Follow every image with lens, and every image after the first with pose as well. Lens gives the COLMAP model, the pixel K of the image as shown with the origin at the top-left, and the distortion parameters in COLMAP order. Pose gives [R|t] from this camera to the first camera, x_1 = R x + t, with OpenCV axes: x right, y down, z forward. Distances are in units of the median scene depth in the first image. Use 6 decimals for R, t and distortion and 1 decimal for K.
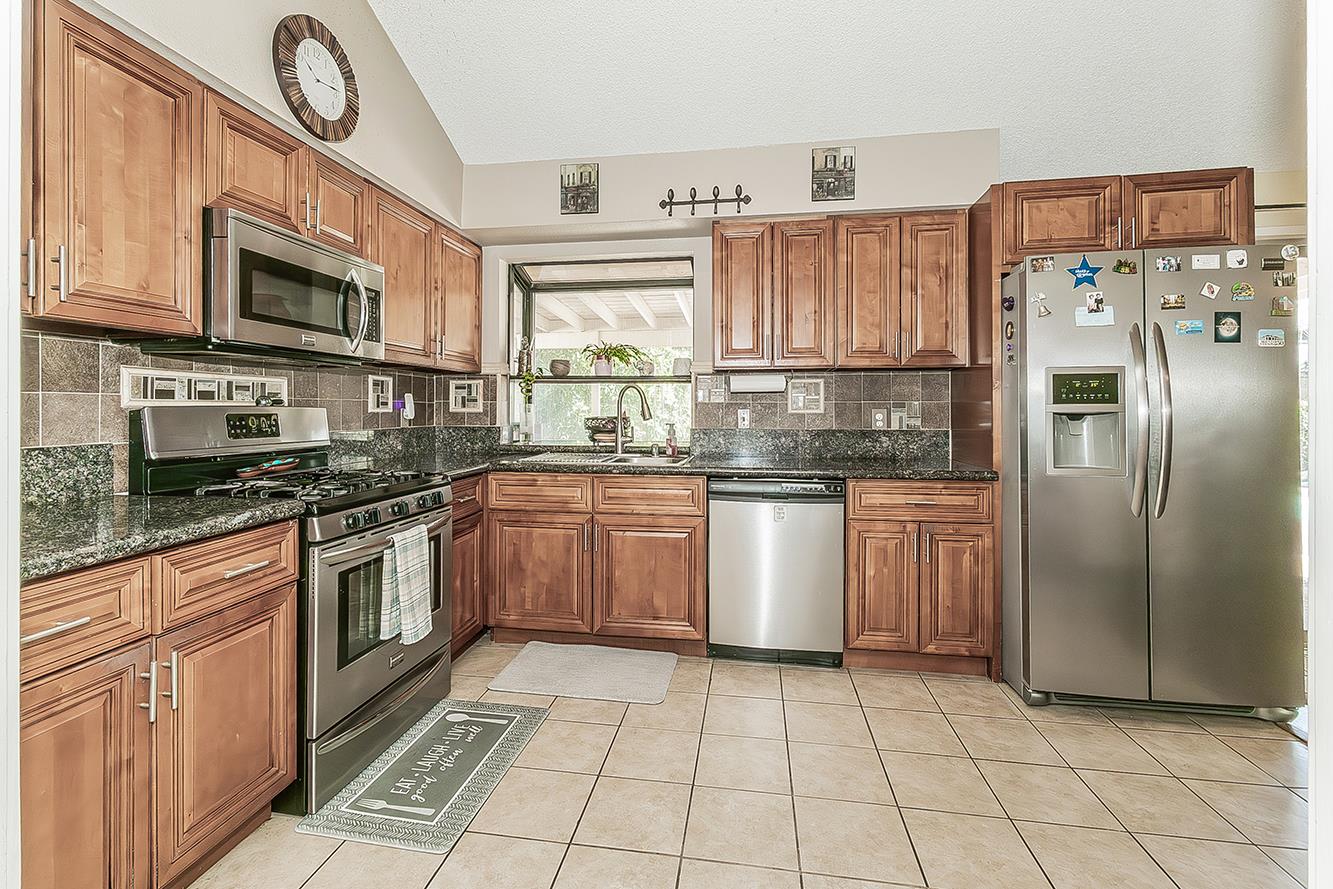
lens RADIAL K [[571.8, 0, 700.4], [0, 571.8, 408.2], [0, 0, 1]] dist [0.013059, -0.002032]
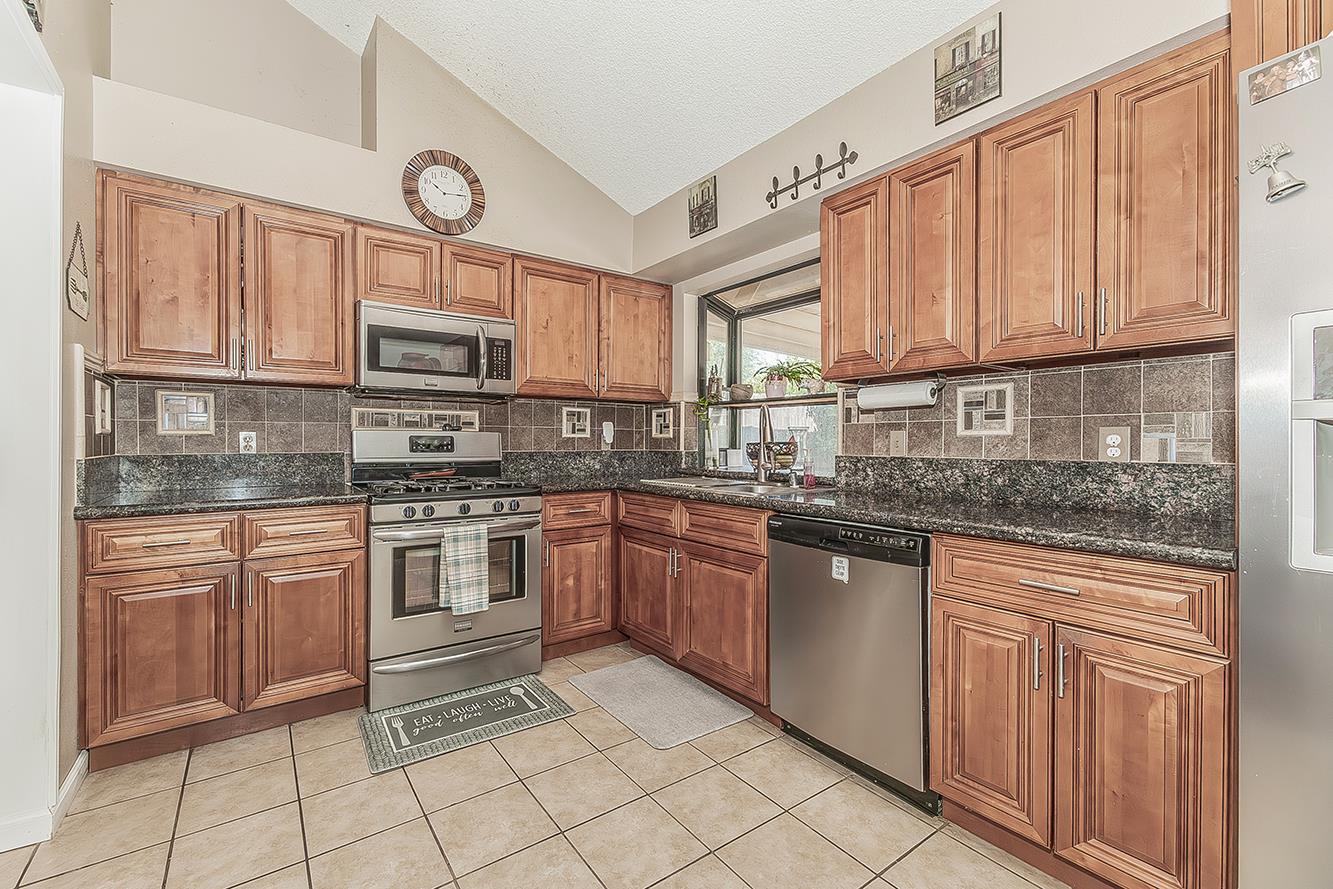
lens RADIAL K [[571.8, 0, 672.0], [0, 571.8, 439.7], [0, 0, 1]] dist [0.013059, -0.002032]
pose [[0.693707, -0.004567, -0.720243, 0.465343], [0.001738, 0.999988, -0.004666, 0.018233], [0.720255, 0.001985, 0.693706, 0.290555]]
